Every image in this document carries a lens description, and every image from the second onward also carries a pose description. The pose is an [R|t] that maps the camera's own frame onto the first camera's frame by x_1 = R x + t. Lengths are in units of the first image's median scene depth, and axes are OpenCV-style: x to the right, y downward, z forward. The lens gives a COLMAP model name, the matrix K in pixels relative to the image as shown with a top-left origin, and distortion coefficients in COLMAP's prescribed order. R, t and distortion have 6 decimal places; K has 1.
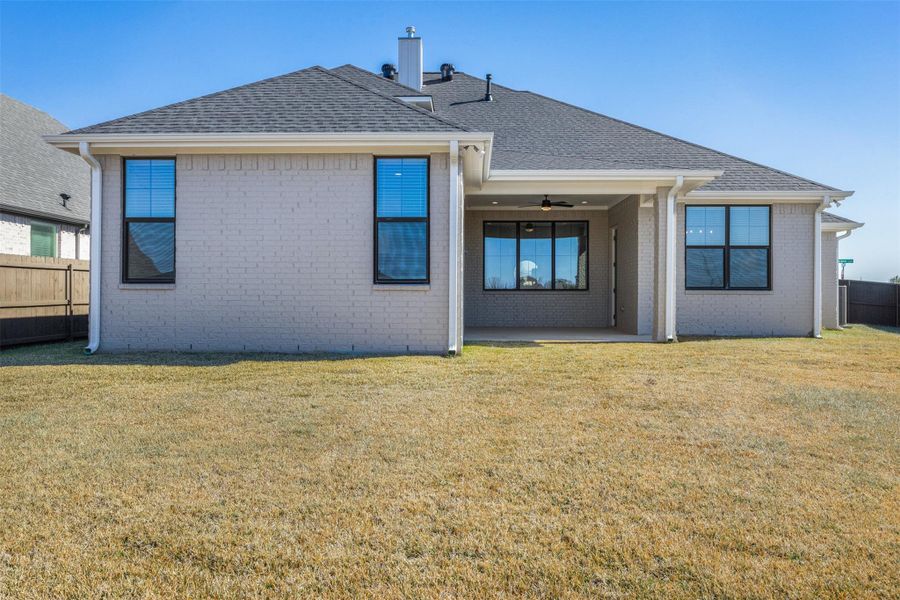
lens RADIAL K [[641.3, 0, 448.7], [0, 641.3, 298.6], [0, 0, 1]] dist [-0.002858, 0.000881]
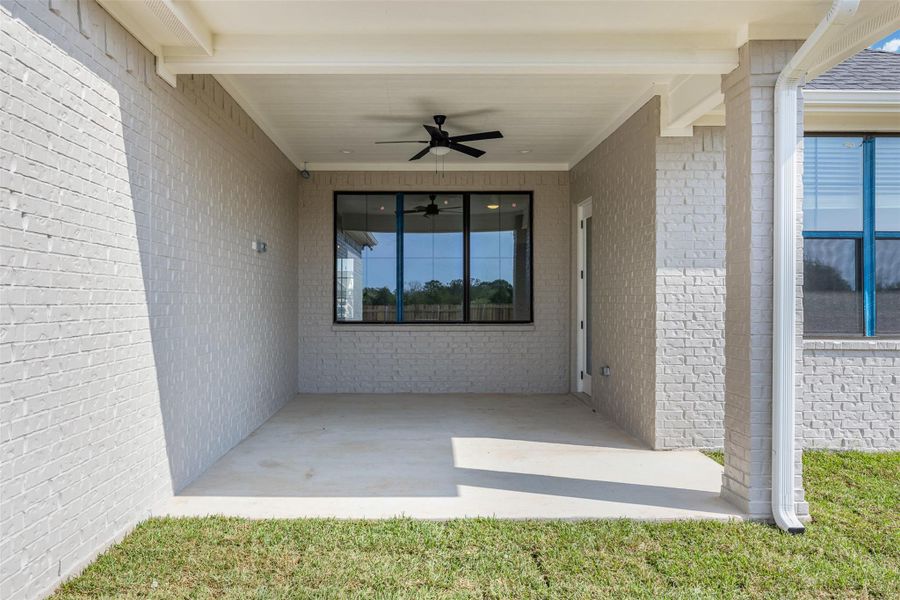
lens RADIAL K [[608.7, 0, 419.5], [0, 608.7, 300.9], [0, 0, 1]] dist [0.000921, 0.000260]
pose [[0.999221, -0.001928, 0.039426, 0.190252], [0.002088, 0.999990, -0.004011, -0.054686], [-0.039417, 0.004091, 0.999214, 0.912722]]
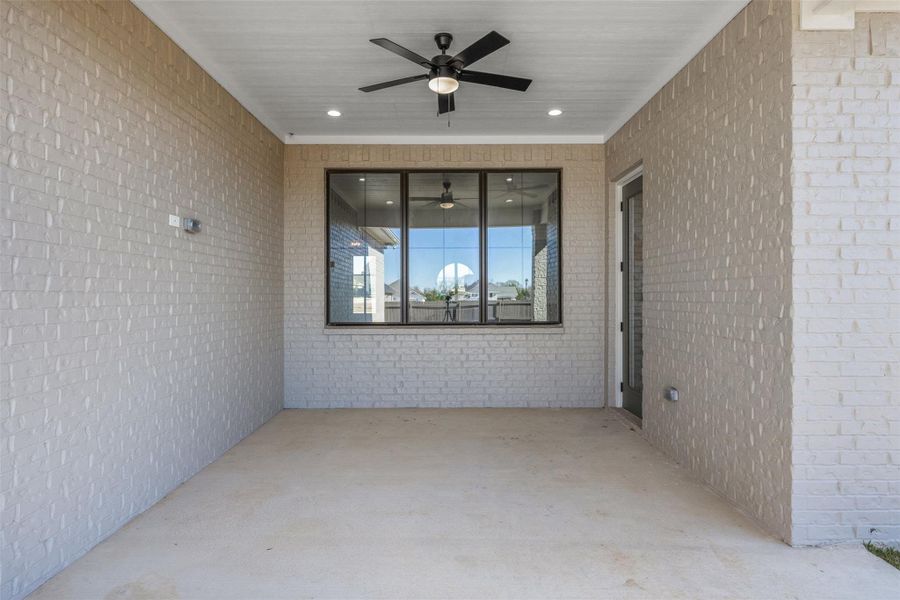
lens RADIAL K [[474.5, 0, 450.0], [0, 474.5, 300.0], [0, 0, 1]] dist [-0.003998, 0.000093]
pose [[0.999053, -0.005540, 0.043161, 0.227988], [0.005342, 0.999975, 0.004698, -0.059266], [-0.043186, -0.004463, 0.999057, 1.218118]]
